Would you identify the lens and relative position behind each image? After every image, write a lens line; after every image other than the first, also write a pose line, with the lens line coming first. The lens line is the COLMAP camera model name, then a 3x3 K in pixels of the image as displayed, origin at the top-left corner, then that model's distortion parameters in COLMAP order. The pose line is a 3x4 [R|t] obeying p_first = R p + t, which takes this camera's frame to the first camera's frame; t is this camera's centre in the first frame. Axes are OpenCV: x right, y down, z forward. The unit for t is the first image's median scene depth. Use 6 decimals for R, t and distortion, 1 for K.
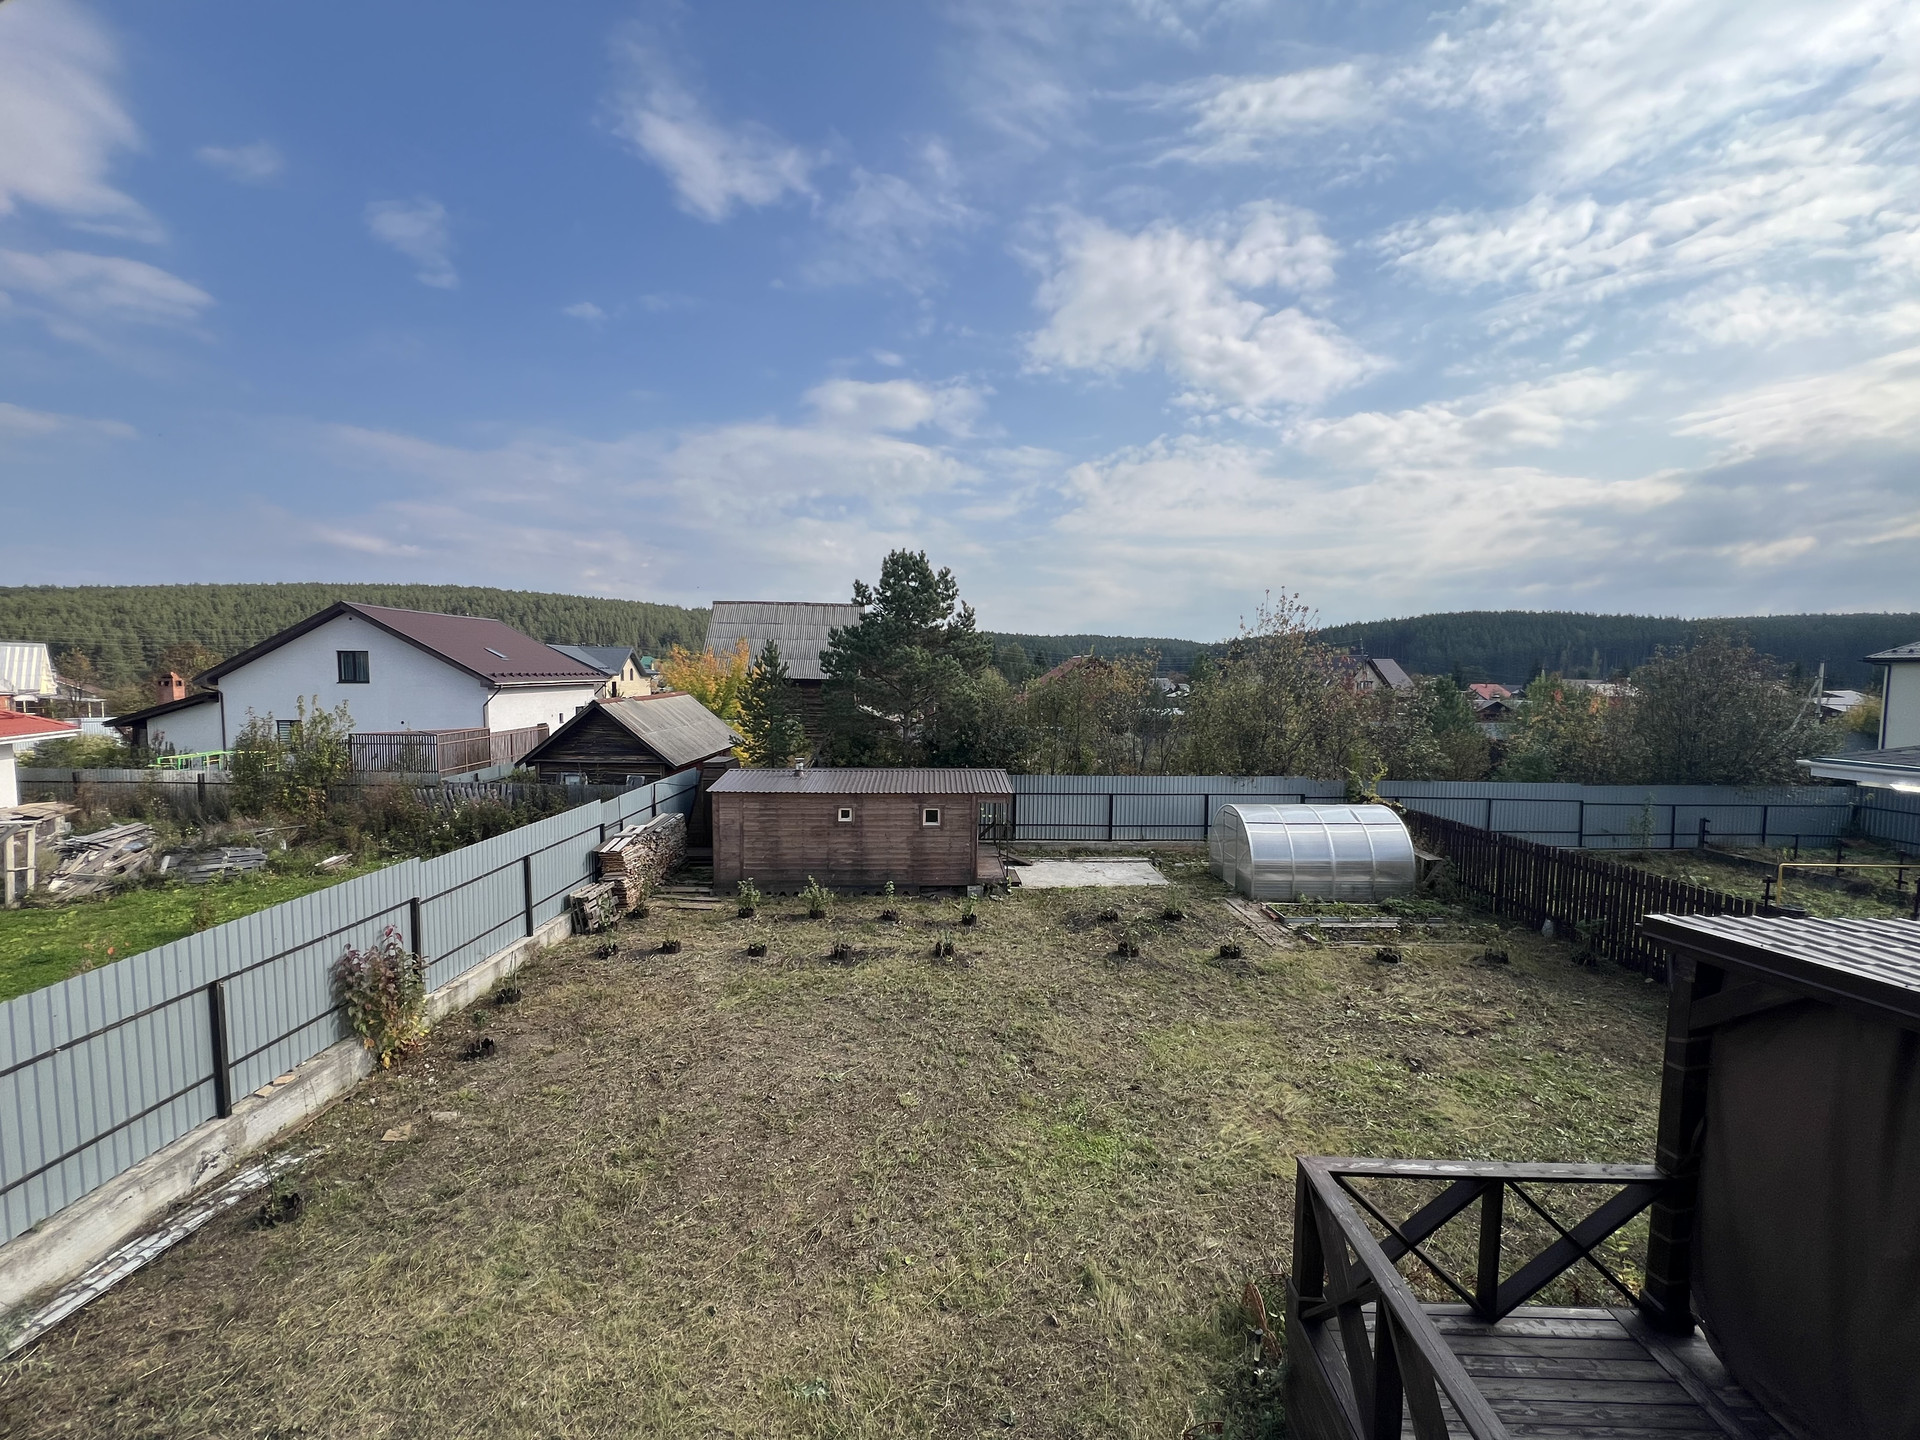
lens RADIAL K [[767.8, 0, 974.7], [0, 767.8, 717.2], [0, 0, 1]] dist [0.006636, 0.000428]
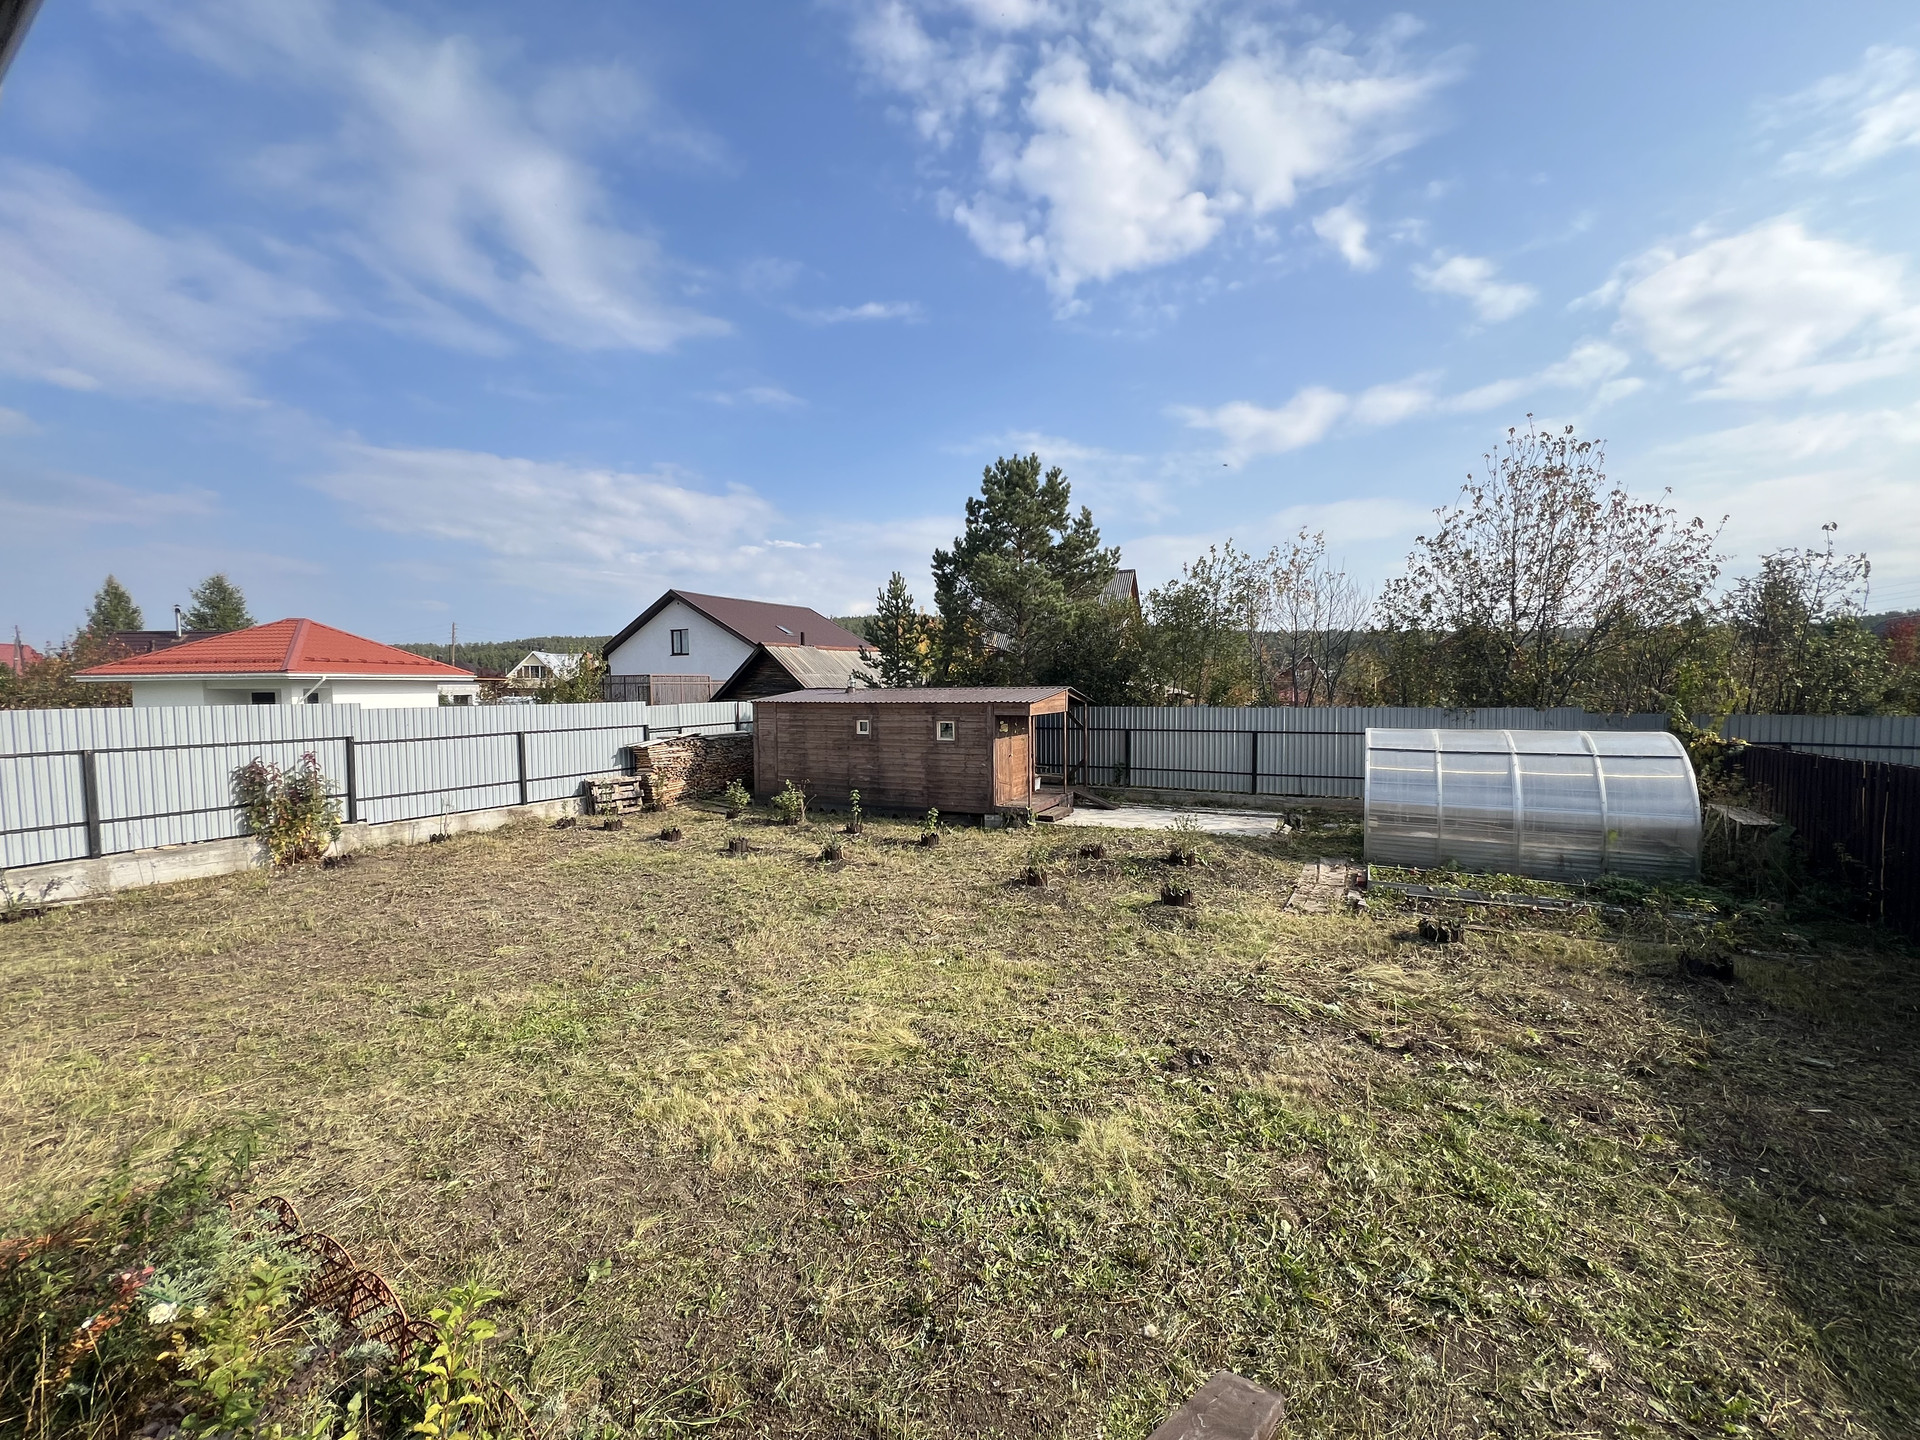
lens RADIAL K [[767.8, 0, 958.0], [0, 767.8, 721.6], [0, 0, 1]] dist [0.006636, 0.000428]
pose [[0.873167, 0.006735, -0.487375, 0.379436], [-0.008378, 0.999964, -0.001191, 0.121074], [0.487349, 0.005124, 0.873192, 0.254410]]
